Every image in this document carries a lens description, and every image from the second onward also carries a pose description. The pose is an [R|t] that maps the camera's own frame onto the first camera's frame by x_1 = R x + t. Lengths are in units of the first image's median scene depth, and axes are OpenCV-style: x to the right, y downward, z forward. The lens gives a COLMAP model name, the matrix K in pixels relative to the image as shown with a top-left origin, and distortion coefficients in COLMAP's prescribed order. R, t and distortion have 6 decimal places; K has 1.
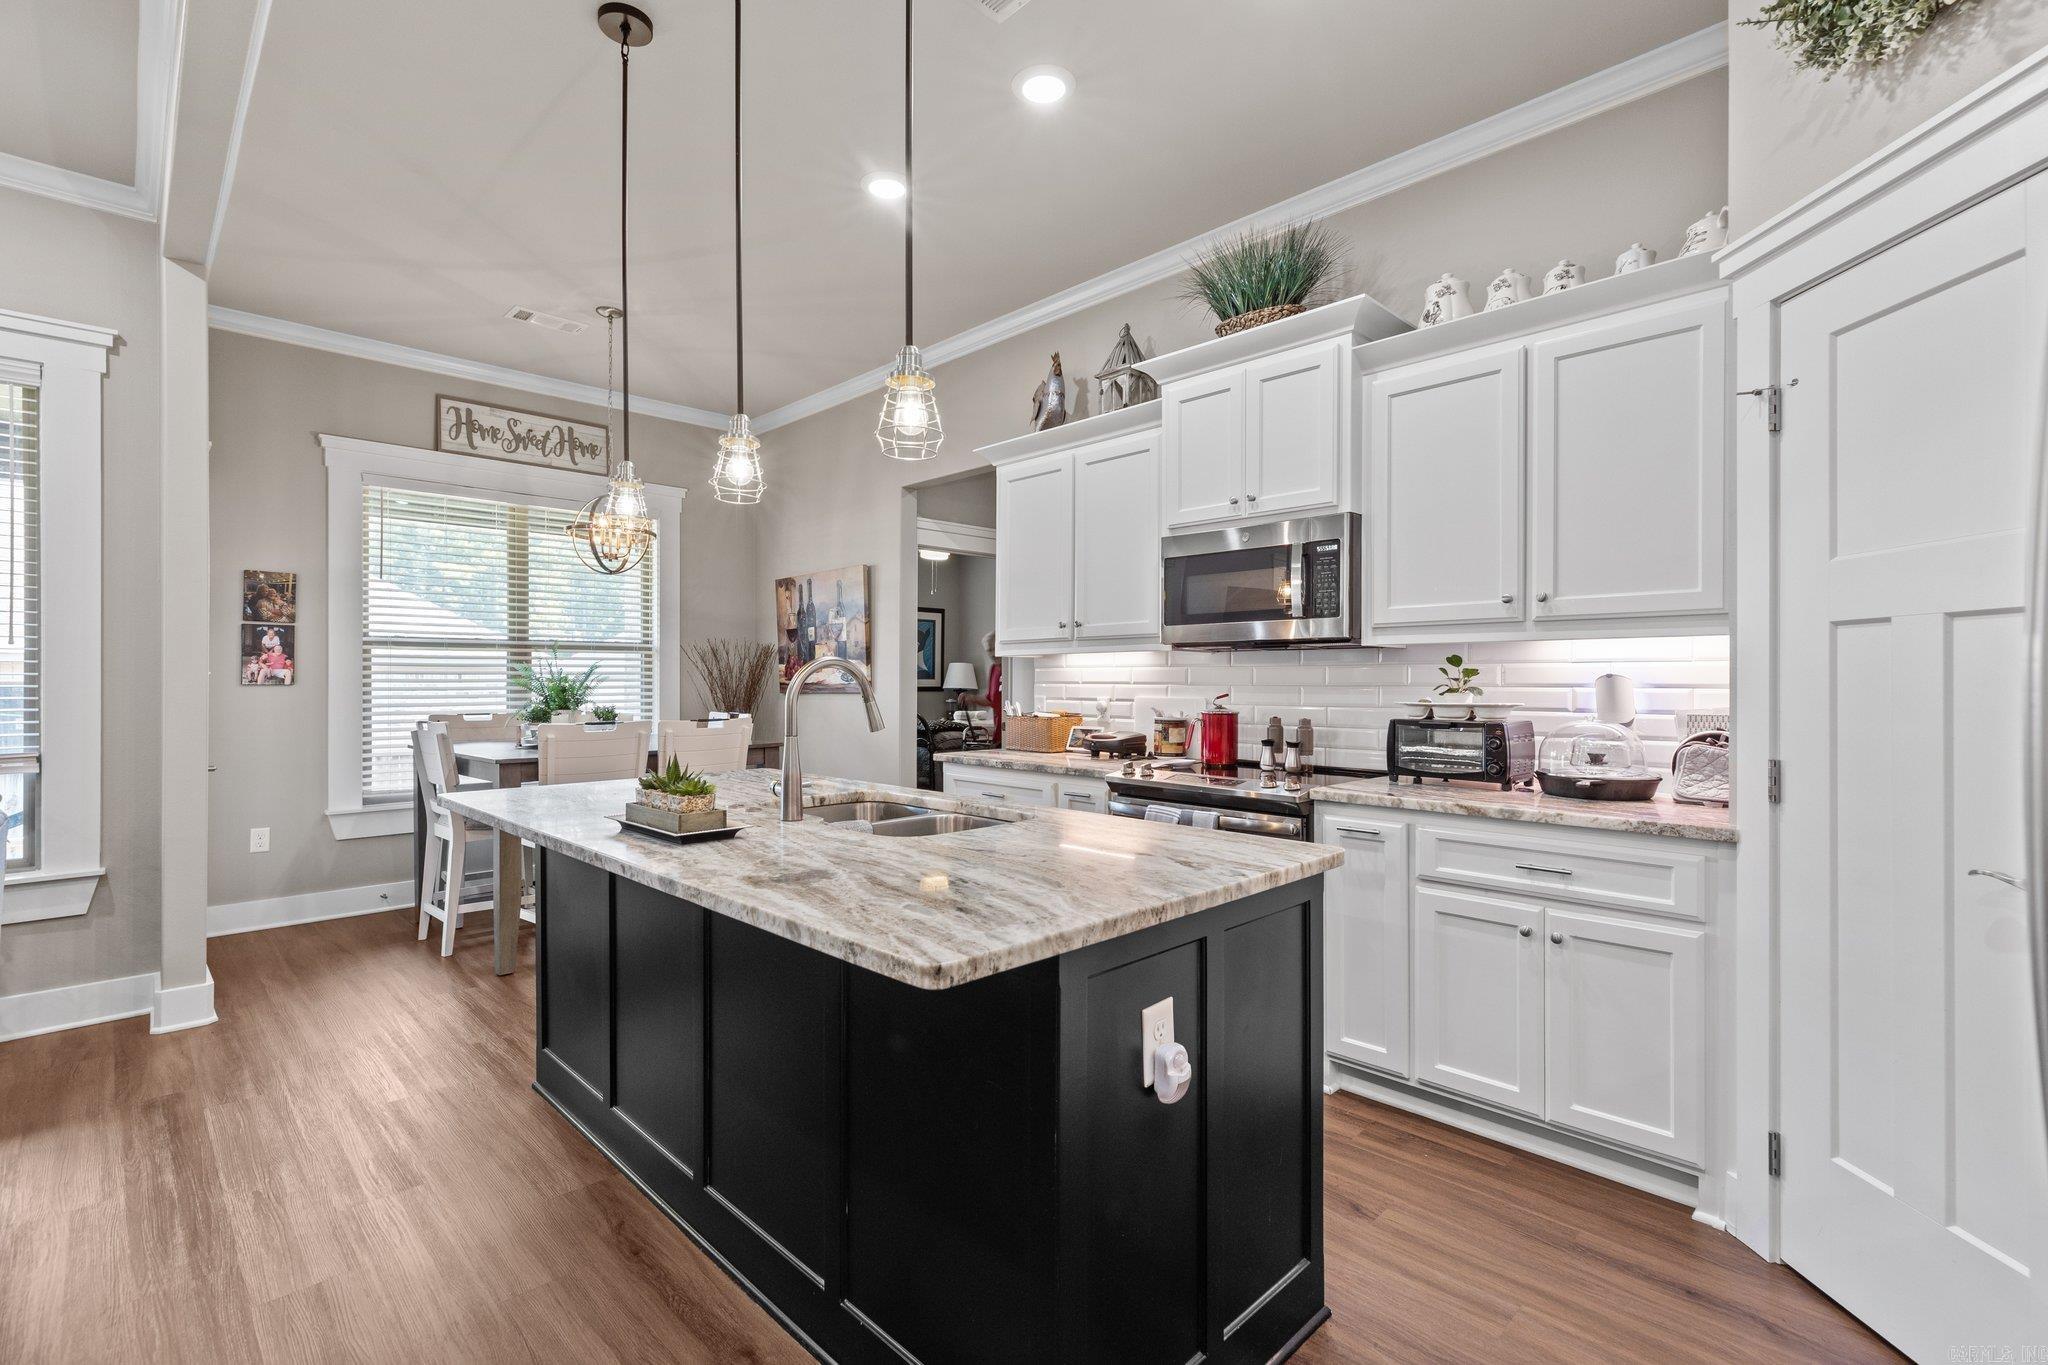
lens RADIAL K [[926.5, 0, 1022.5], [0, 926.5, 684.3], [0, 0, 1]] dist [0.005894, -0.000485]
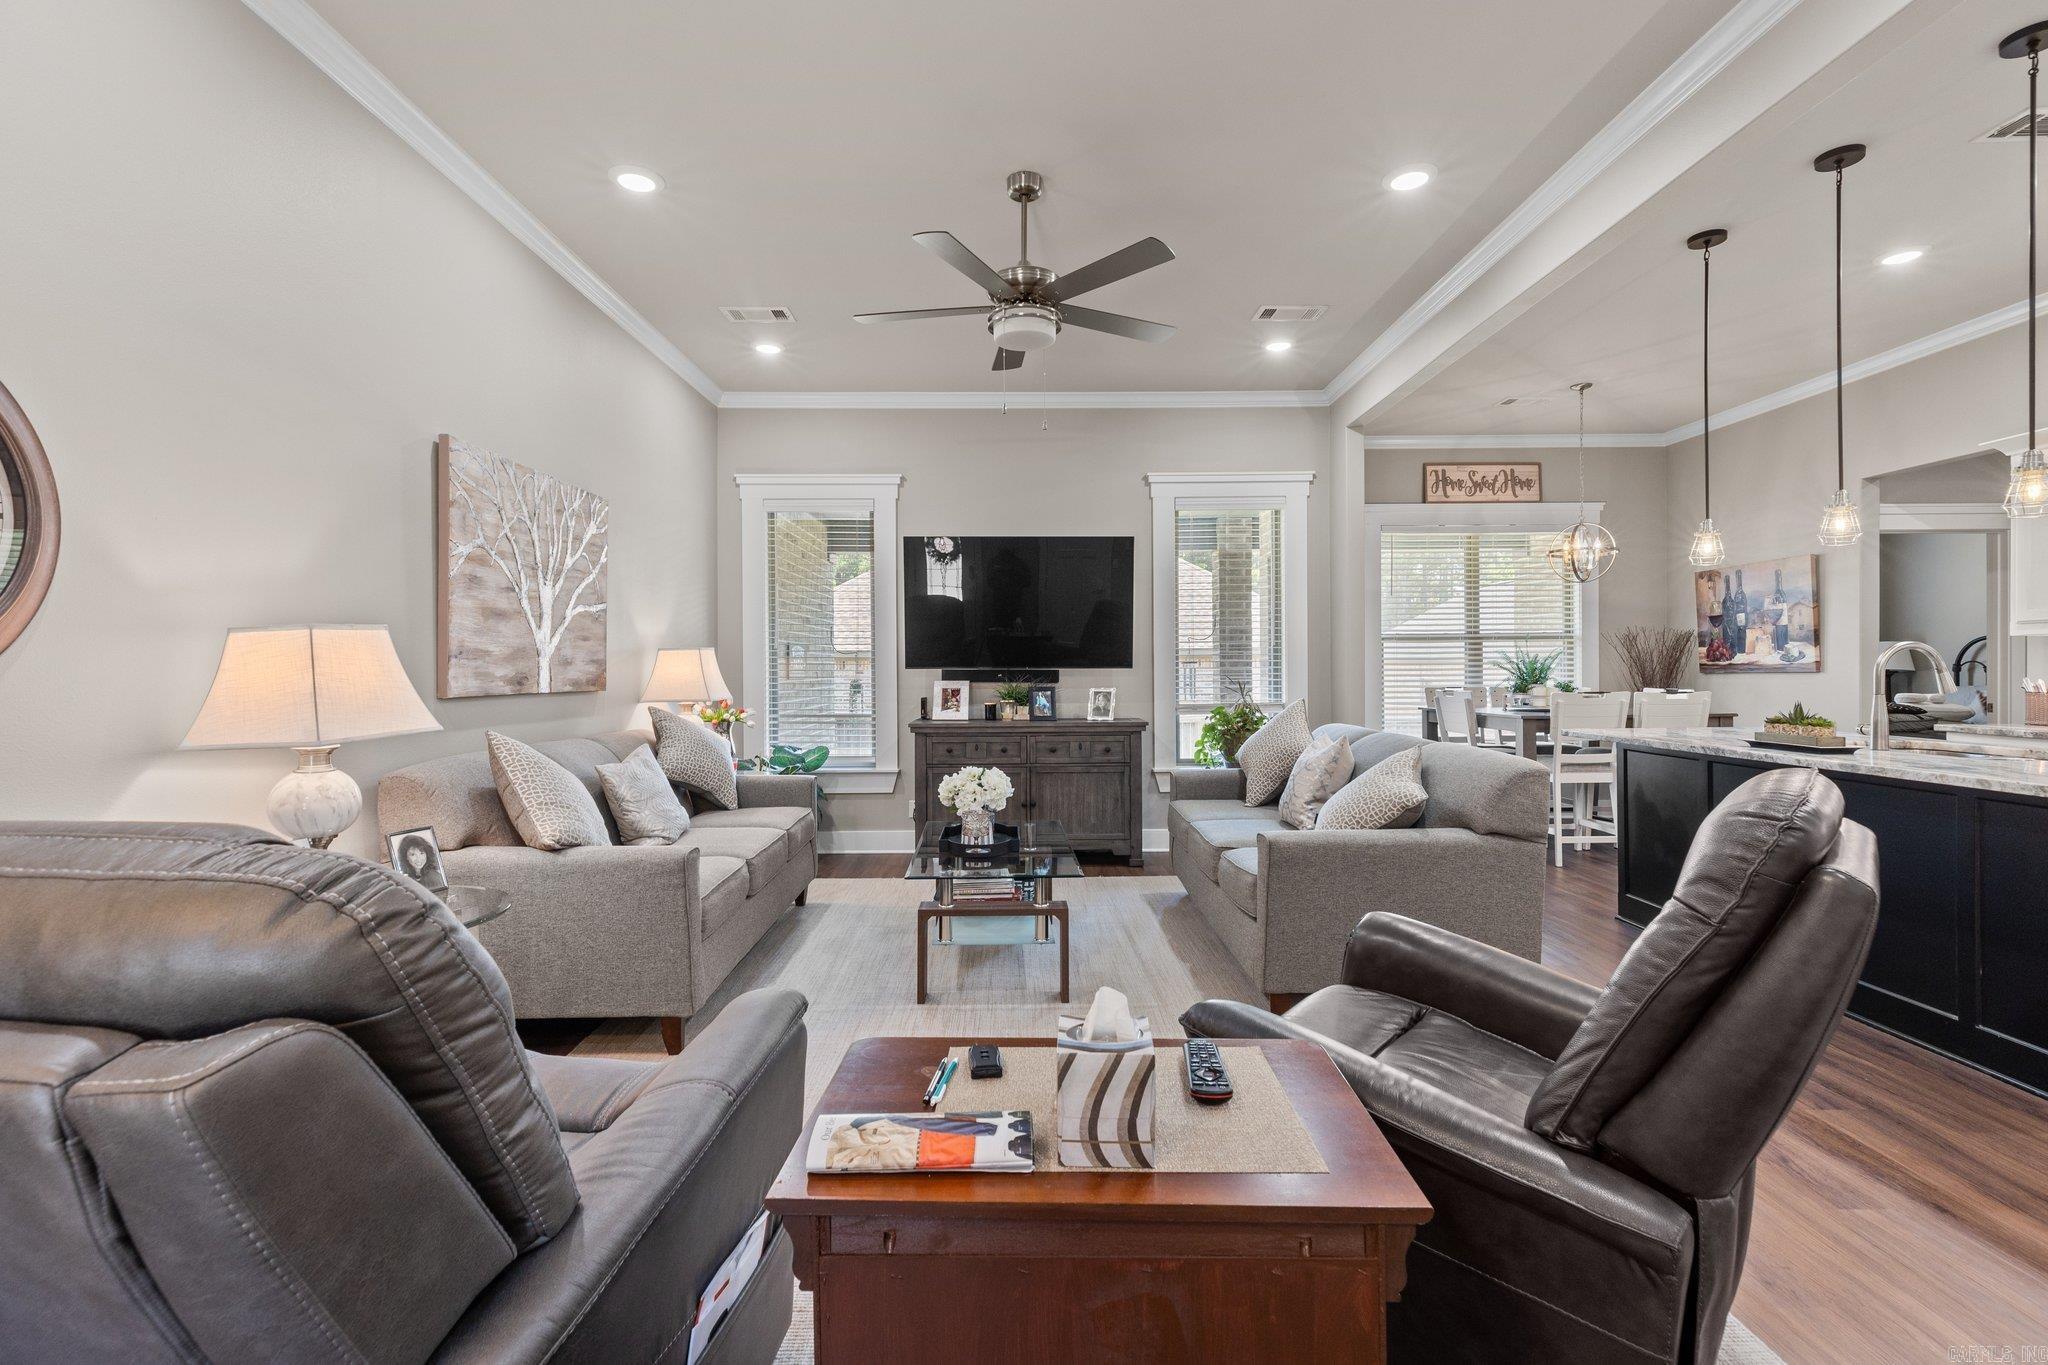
lens RADIAL K [[926.5, 0, 1028.7], [0, 926.5, 664.8], [0, 0, 1]] dist [0.005894, -0.000485]
pose [[0.721713, -0.006886, -0.692158, -0.092131], [0.002507, 0.999970, -0.007335, 0.007087], [0.692187, 0.003558, 0.721709, -0.490323]]
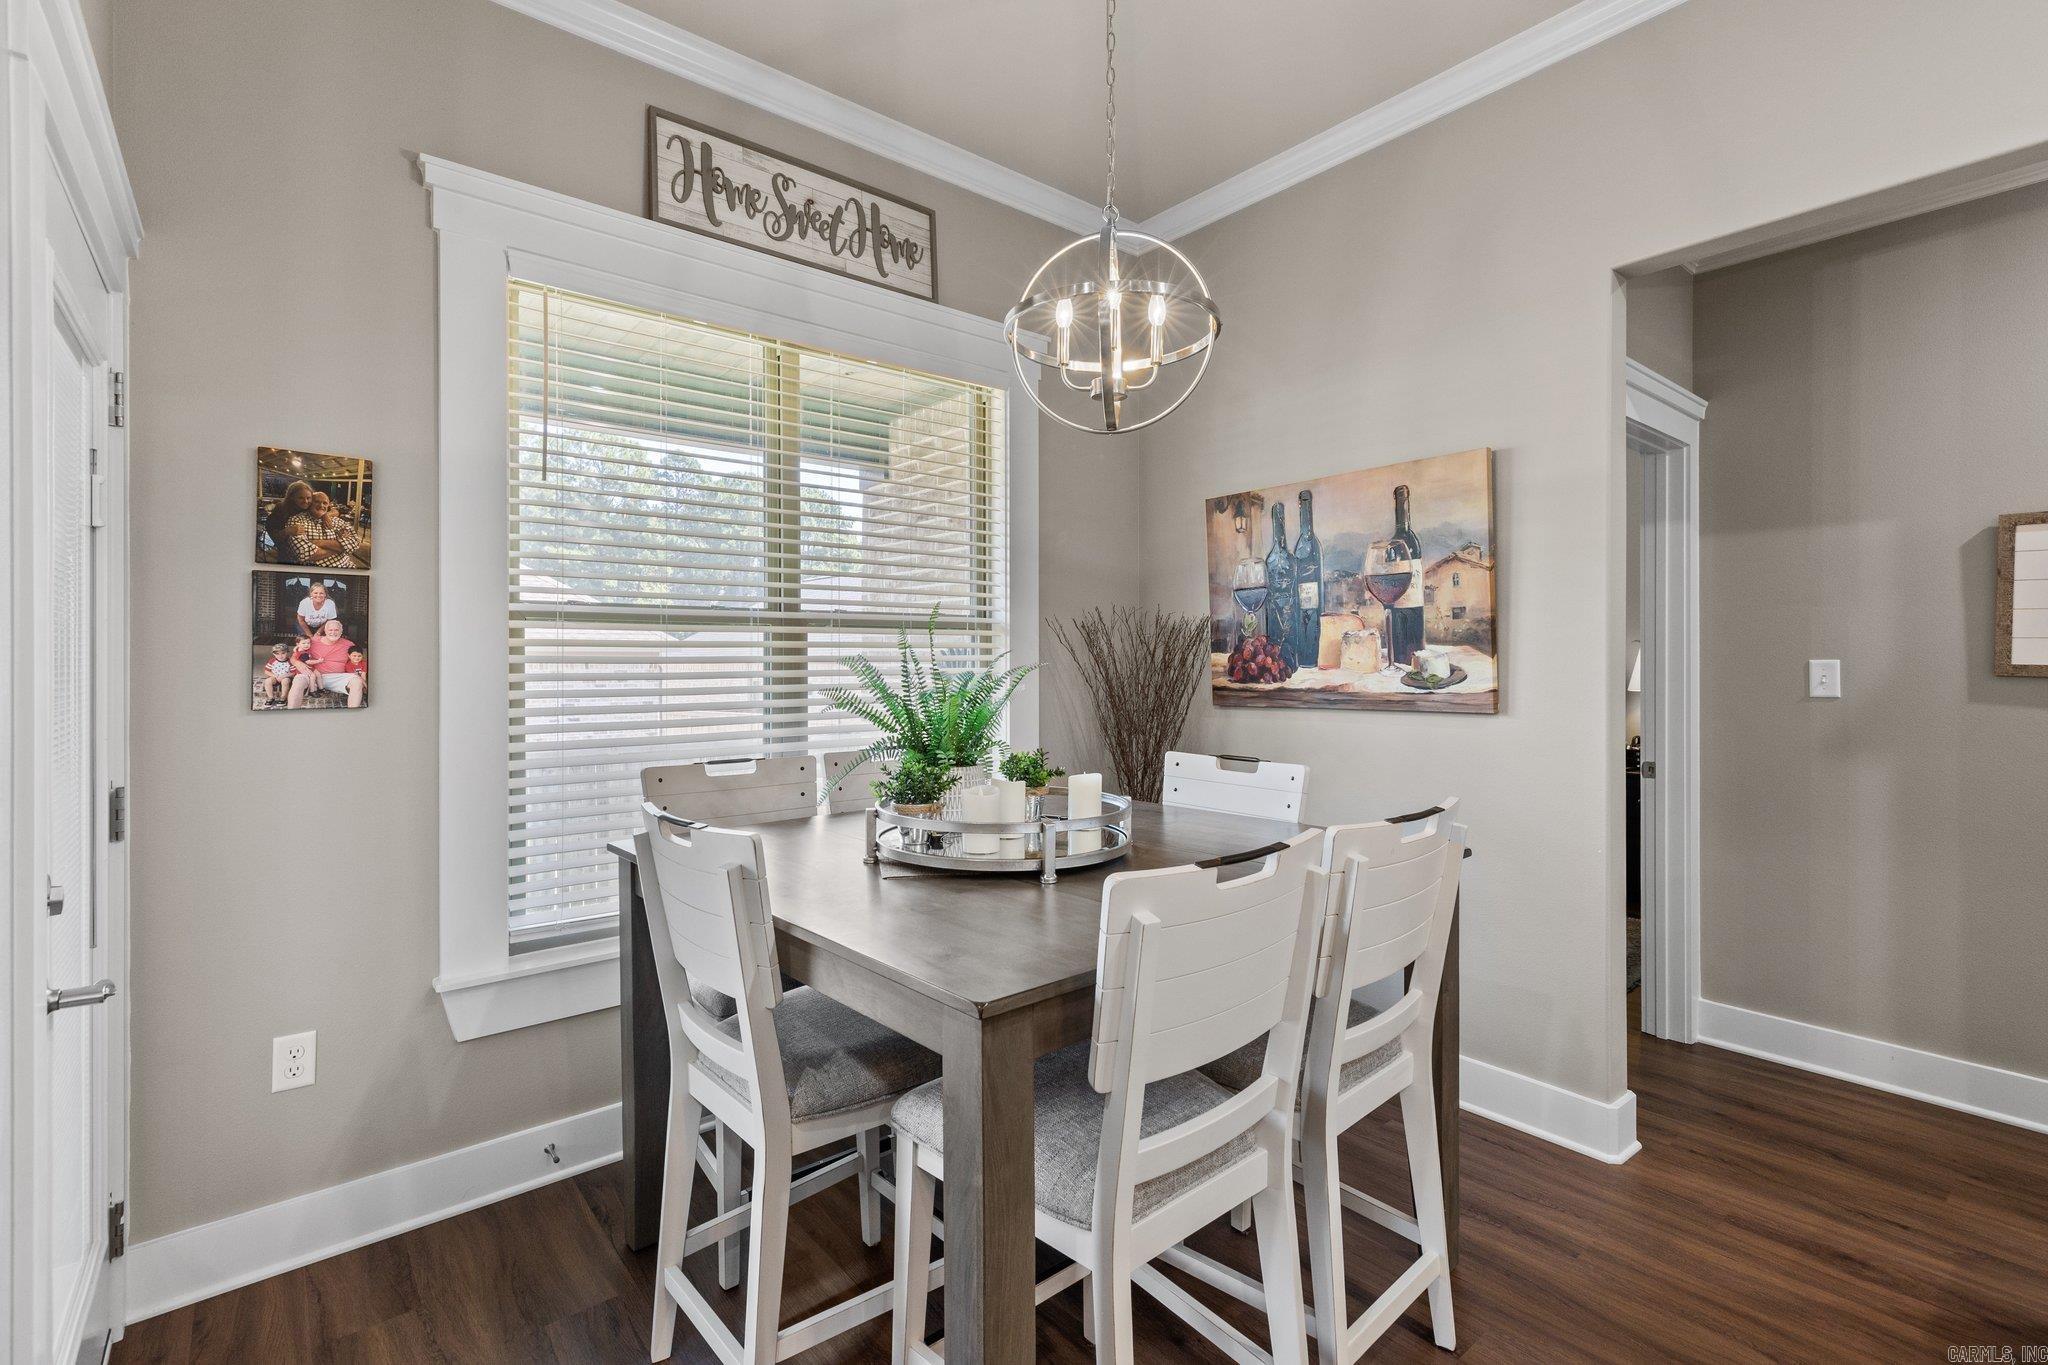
lens RADIAL K [[926.5, 0, 1021.4], [0, 926.5, 662.5], [0, 0, 1]] dist [0.005894, -0.000485]
pose [[0.996057, -0.001903, -0.088695, -0.429976], [0.001700, 0.999996, -0.002367, -0.019803], [0.088699, 0.002207, 0.996056, 0.582040]]
